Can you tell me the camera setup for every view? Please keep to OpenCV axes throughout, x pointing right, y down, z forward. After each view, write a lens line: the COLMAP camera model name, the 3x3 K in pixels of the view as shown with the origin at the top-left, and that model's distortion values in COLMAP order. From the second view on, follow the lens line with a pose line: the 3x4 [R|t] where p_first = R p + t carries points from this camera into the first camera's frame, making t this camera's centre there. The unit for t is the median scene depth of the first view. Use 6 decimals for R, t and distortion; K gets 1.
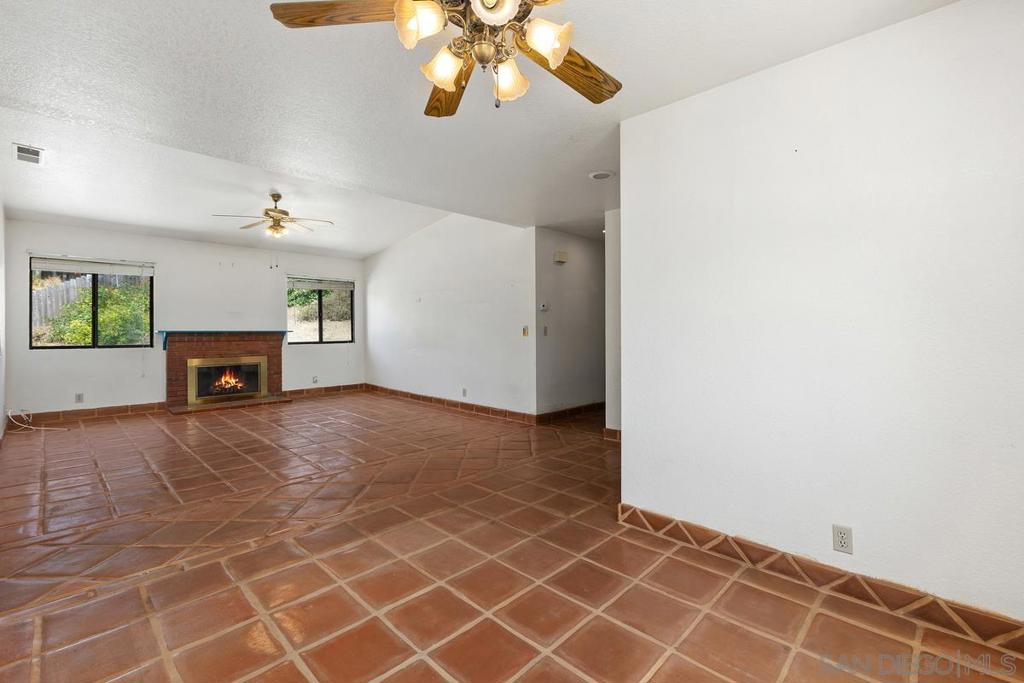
lens RADIAL K [[453.5, 0, 510.6], [0, 453.5, 338.4], [0, 0, 1]] dist [-0.000087, 0.000481]
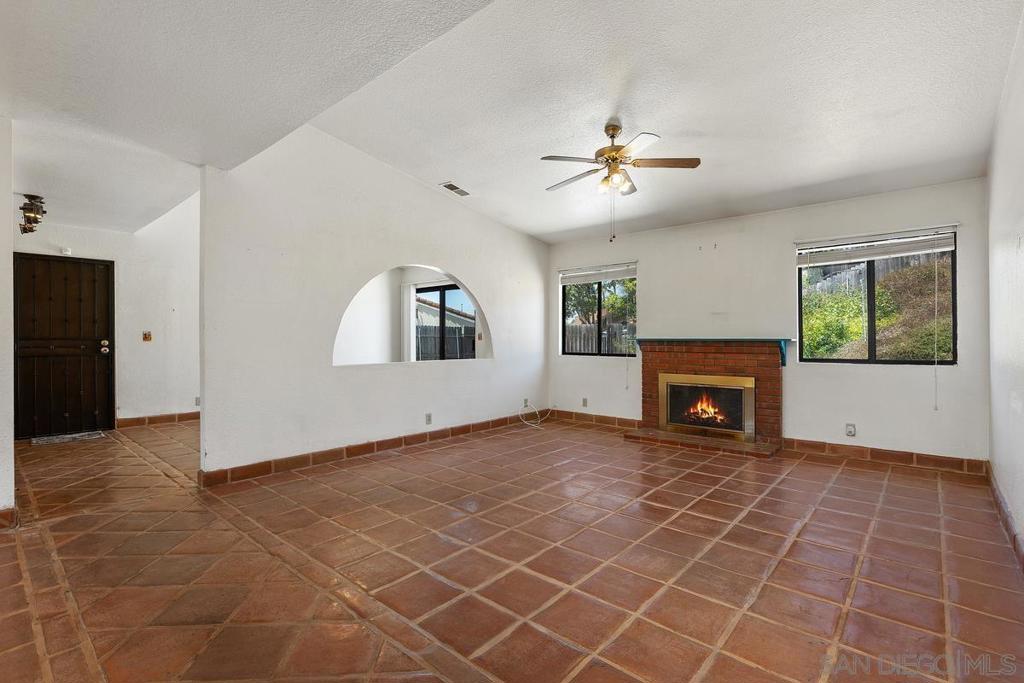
lens RADIAL K [[478.8, 0, 512.0], [0, 478.8, 341.5], [0, 0, 1]] dist [-0.002918, 0.000005]
pose [[0.063646, -0.001263, -0.997972, 0.123235], [-0.025808, 0.999663, -0.002911, -0.002008], [0.997639, 0.025941, 0.063592, 0.645606]]
